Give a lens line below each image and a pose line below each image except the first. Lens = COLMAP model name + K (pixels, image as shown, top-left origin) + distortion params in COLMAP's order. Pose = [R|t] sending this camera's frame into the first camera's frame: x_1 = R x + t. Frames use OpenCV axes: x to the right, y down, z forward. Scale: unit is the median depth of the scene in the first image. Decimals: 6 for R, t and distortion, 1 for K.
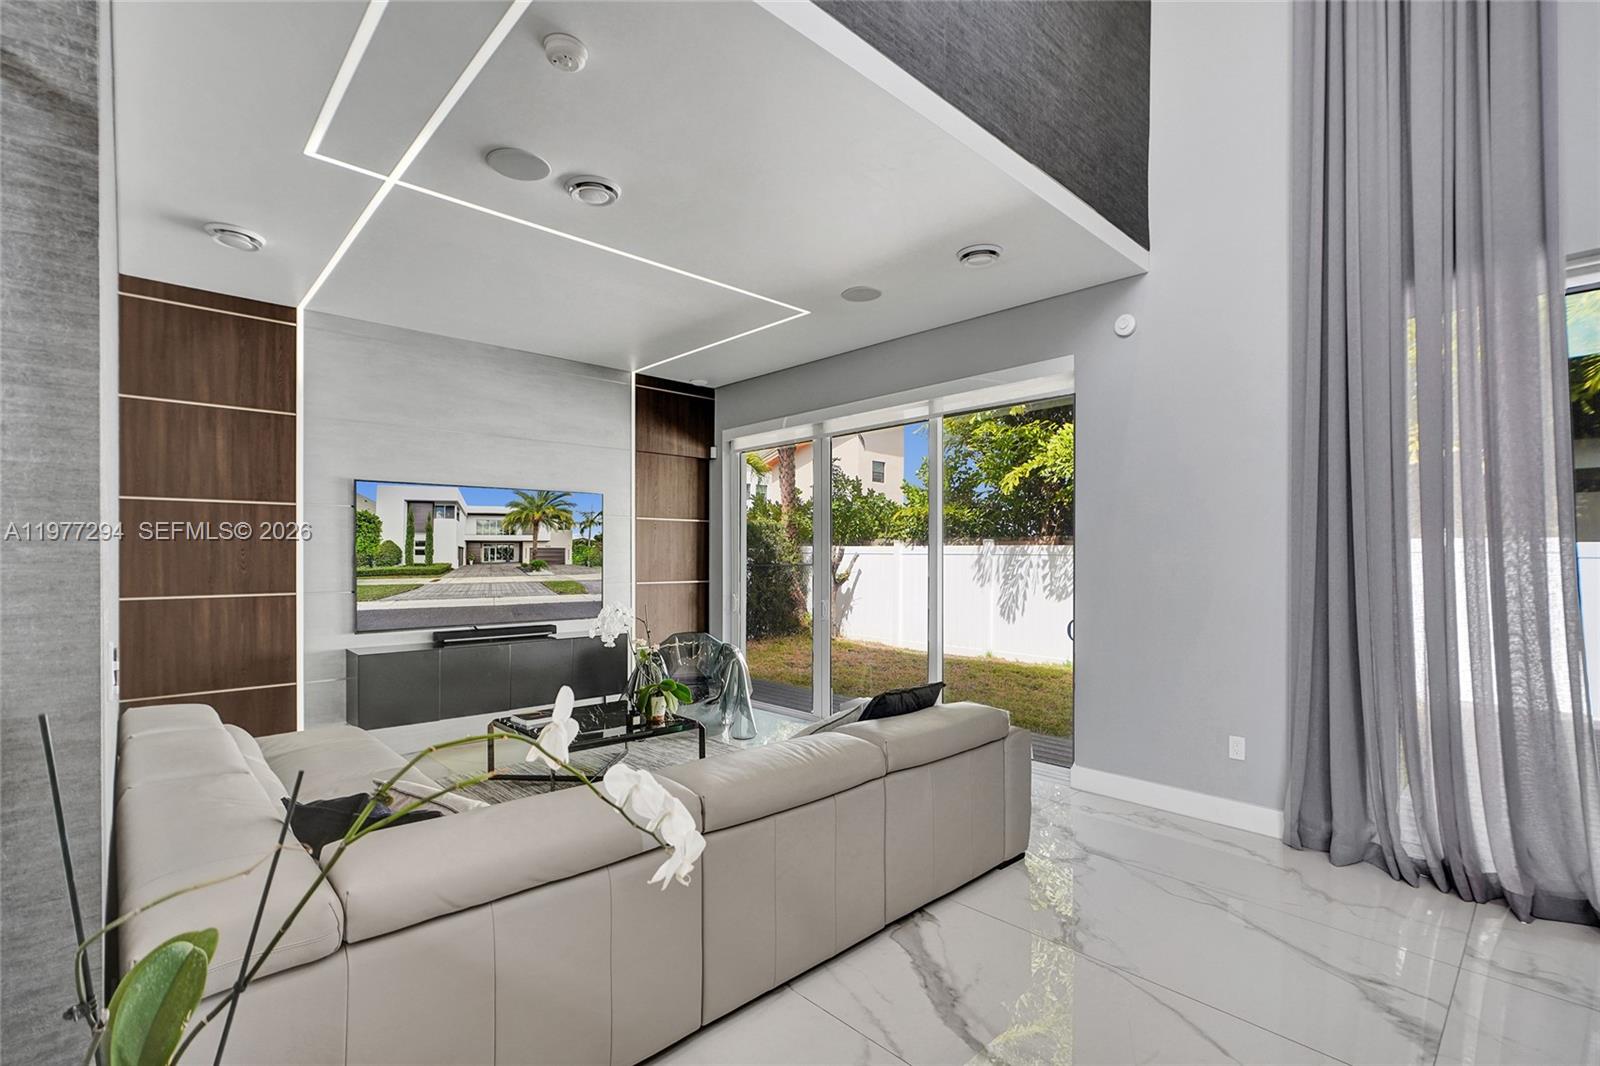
lens RADIAL K [[721.2, 0, 802.0], [0, 721.2, 559.7], [0, 0, 1]] dist [-0.021525, 0.007316]
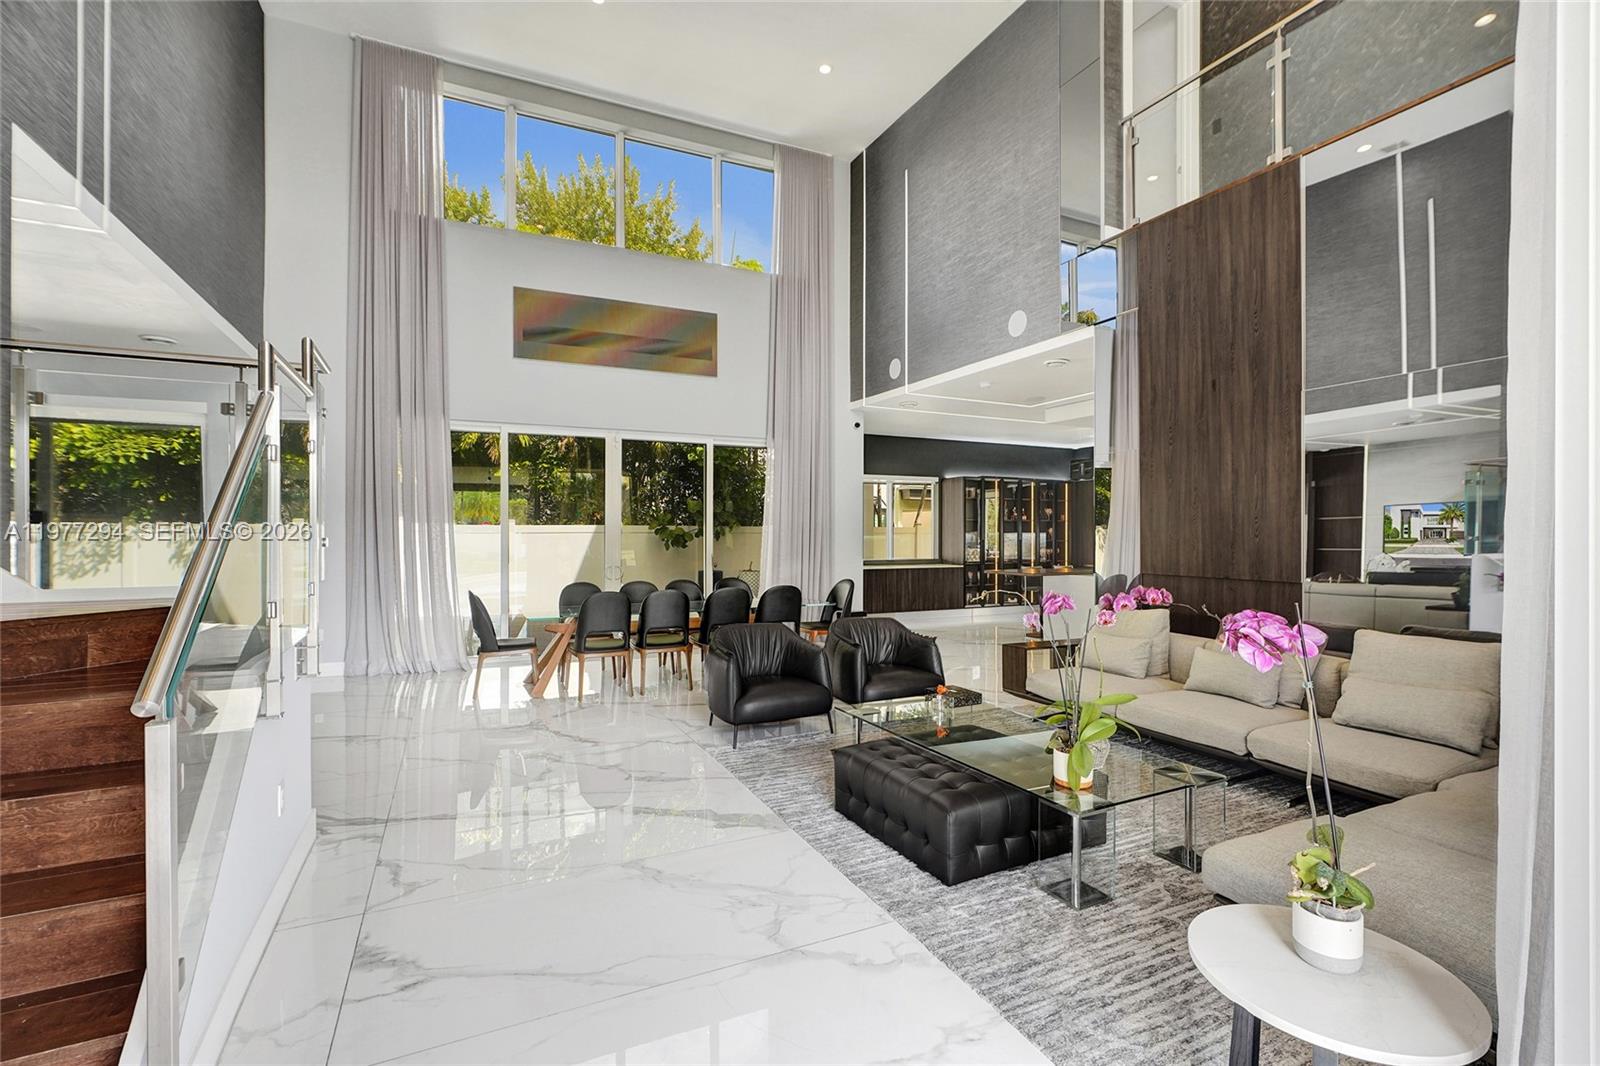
lens RADIAL K [[715.5, 0, 801.6], [0, 715.5, 533.3], [0, 0, 1]] dist [-0.011839, 0.007417]
pose [[0.304529, -0.005271, 0.952488, -0.736393], [0.007935, 0.999964, 0.002997, -0.001575], [-0.952470, 0.006645, 0.304560, -0.730895]]
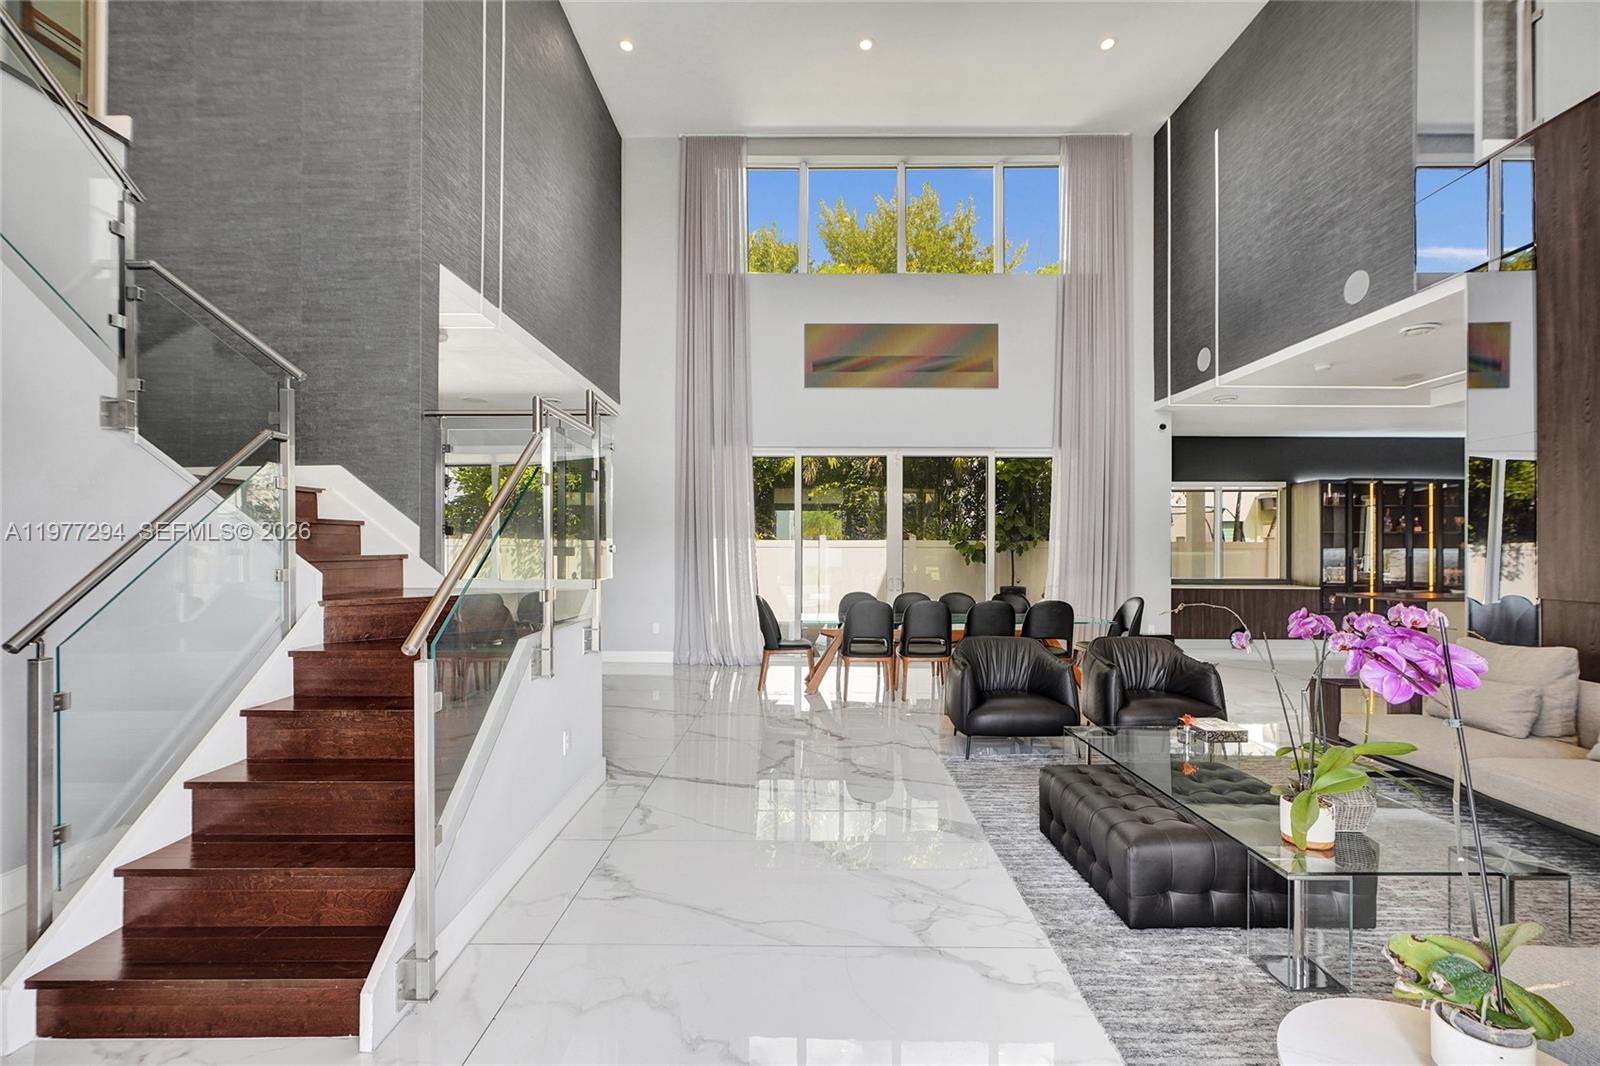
lens RADIAL K [[713.6, 0, 805.0], [0, 713.6, 547.7], [0, 0, 1]] dist [-0.011411, 0.006960]
pose [[0.689403, -0.000892, 0.724377, -0.682831], [0.005287, 0.999979, -0.003801, 0.010999], [-0.724358, 0.006451, 0.689393, -0.880561]]
